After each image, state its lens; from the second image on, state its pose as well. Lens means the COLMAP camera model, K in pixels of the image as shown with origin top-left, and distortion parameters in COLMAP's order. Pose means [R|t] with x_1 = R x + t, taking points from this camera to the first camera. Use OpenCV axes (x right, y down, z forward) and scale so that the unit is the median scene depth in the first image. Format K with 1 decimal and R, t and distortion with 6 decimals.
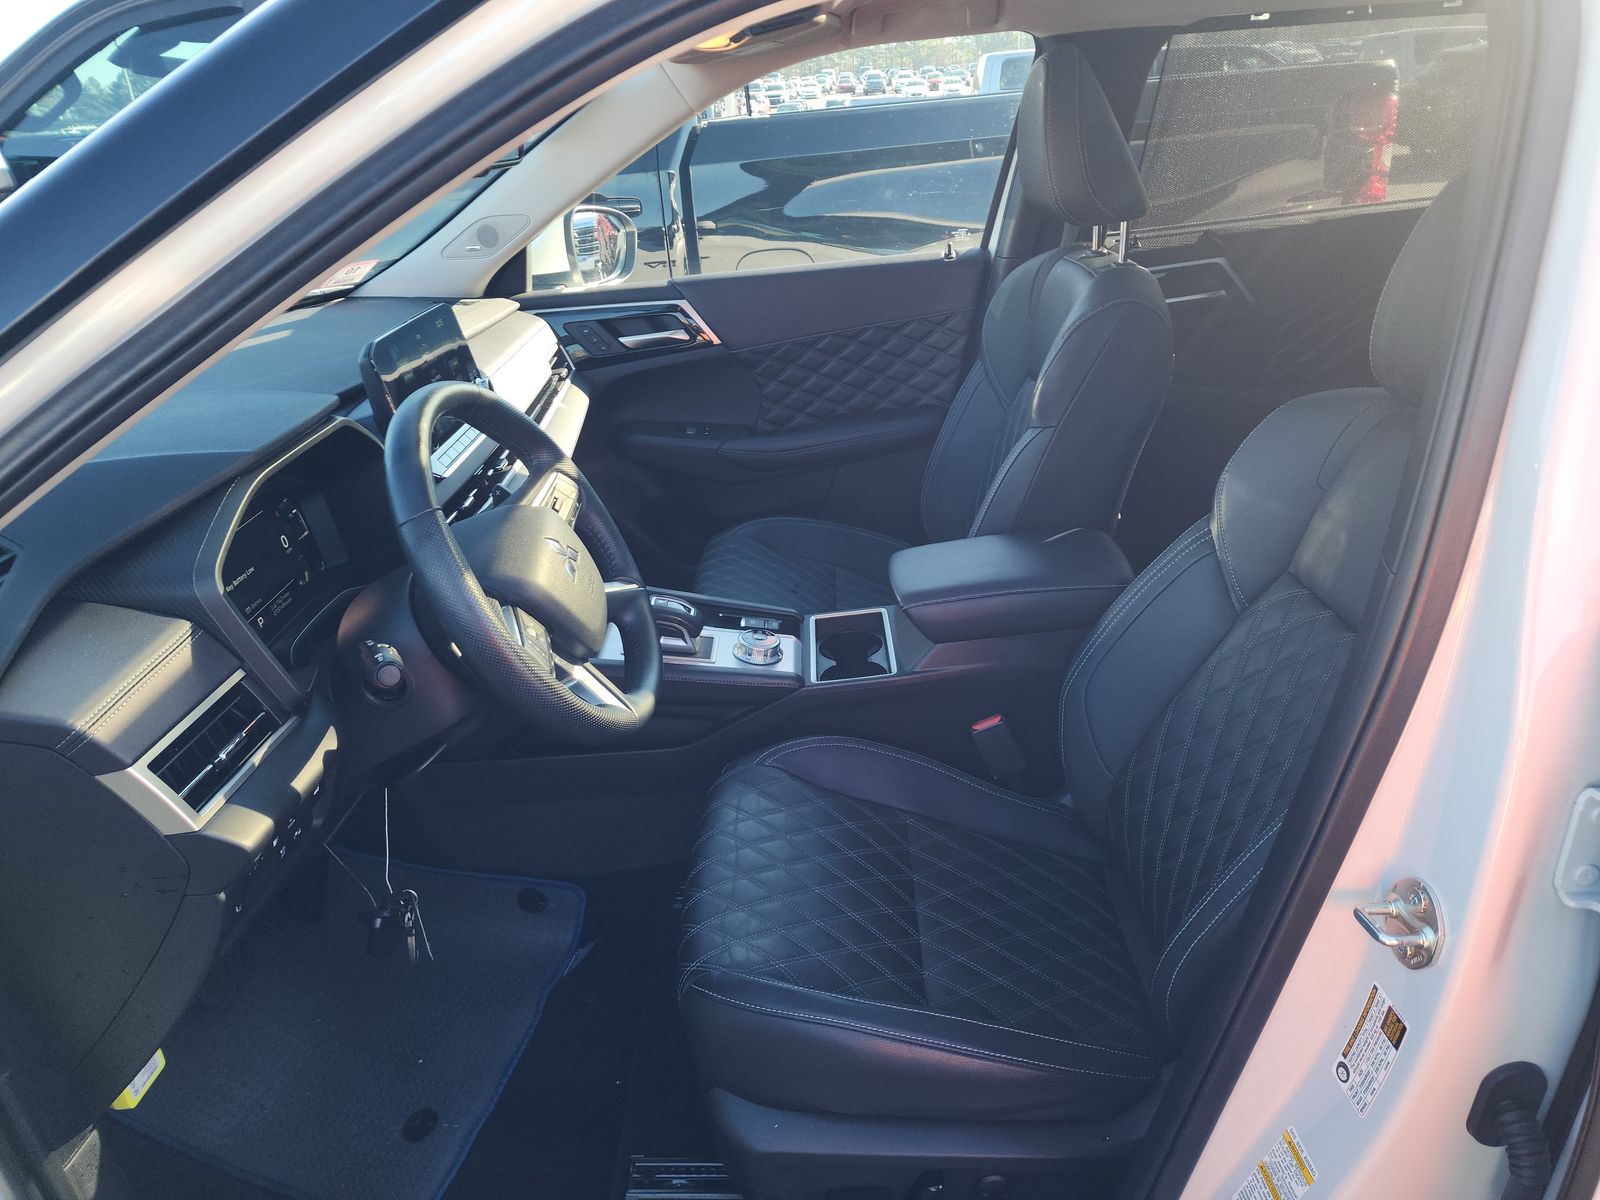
lens RADIAL K [[1062.3, 0, 800.0], [0, 1062.3, 600.0], [0, 0, 1]] dist [0.063144, -0.071415]
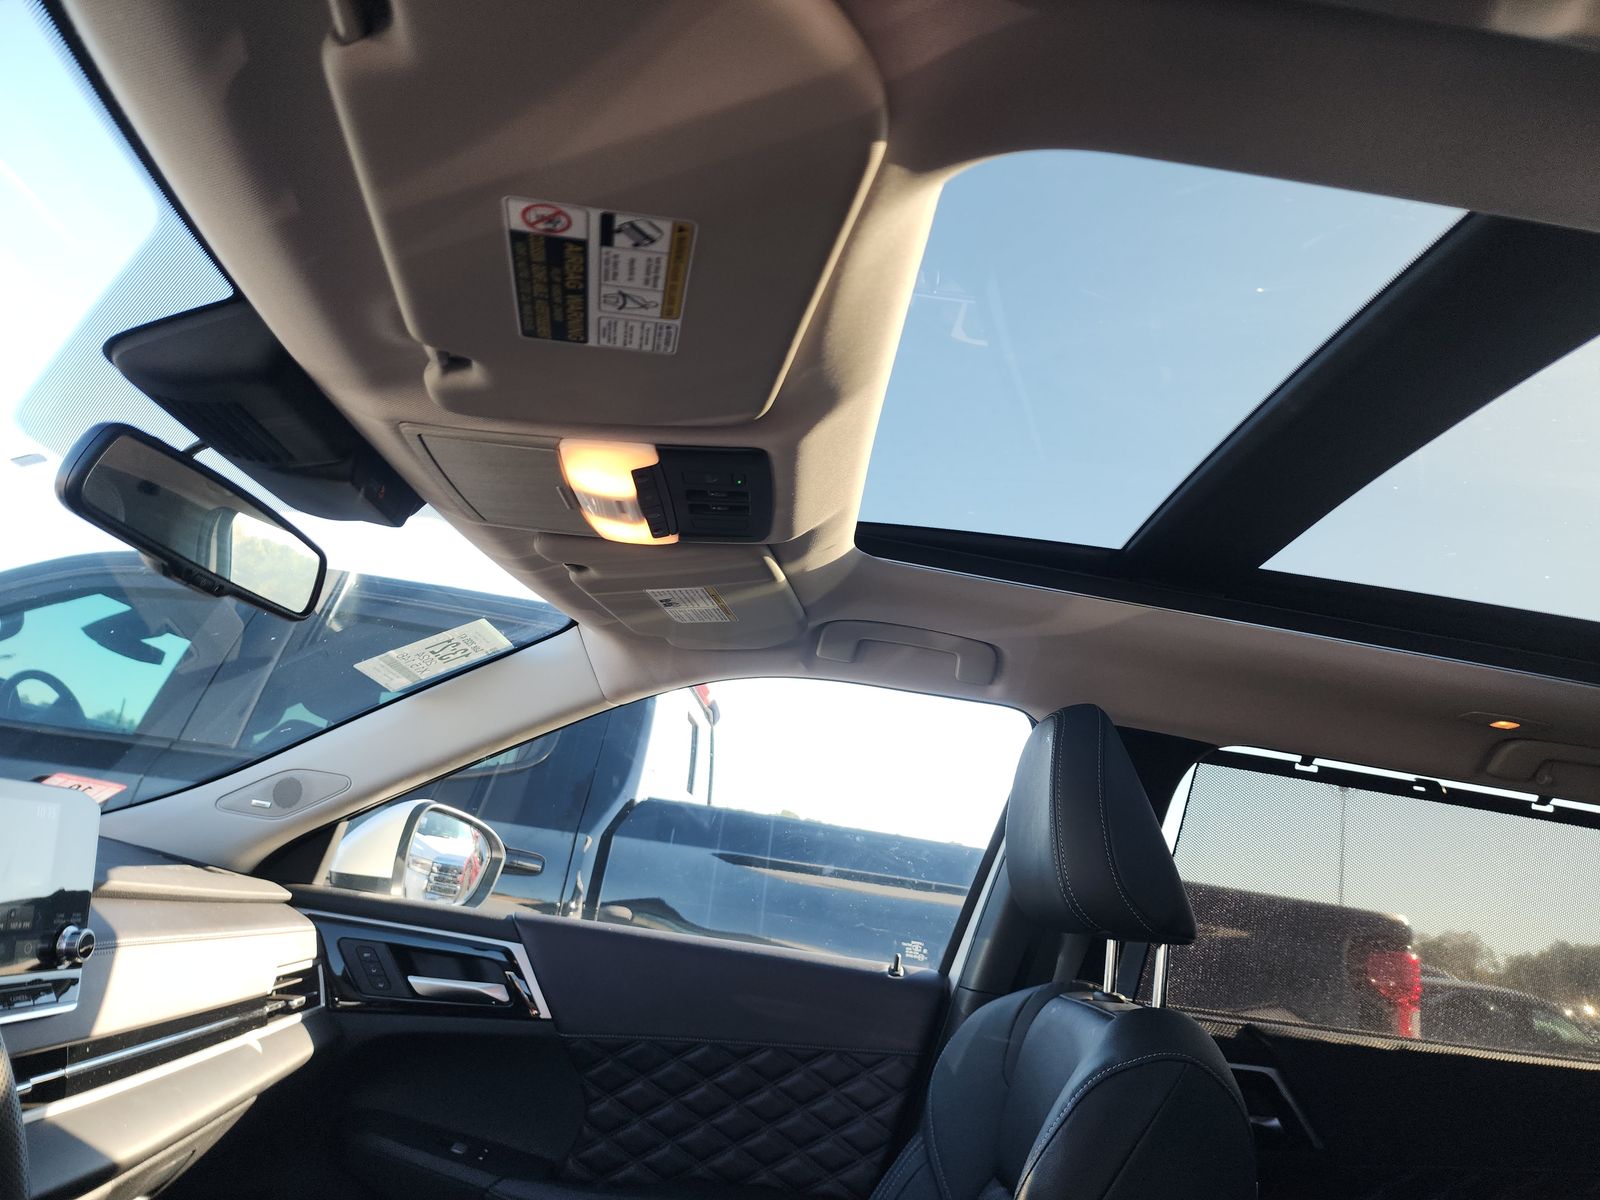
lens RADIAL K [[1062.3, 0, 800.0], [0, 1062.3, 600.0], [0, 0, 1]] dist [0.063144, -0.071415]
pose [[0.973134, 0.227825, -0.033265, 0.043347], [-0.195620, 0.741939, -0.641295, -0.031116], [-0.121422, 0.630573, 0.766573, 0.290505]]
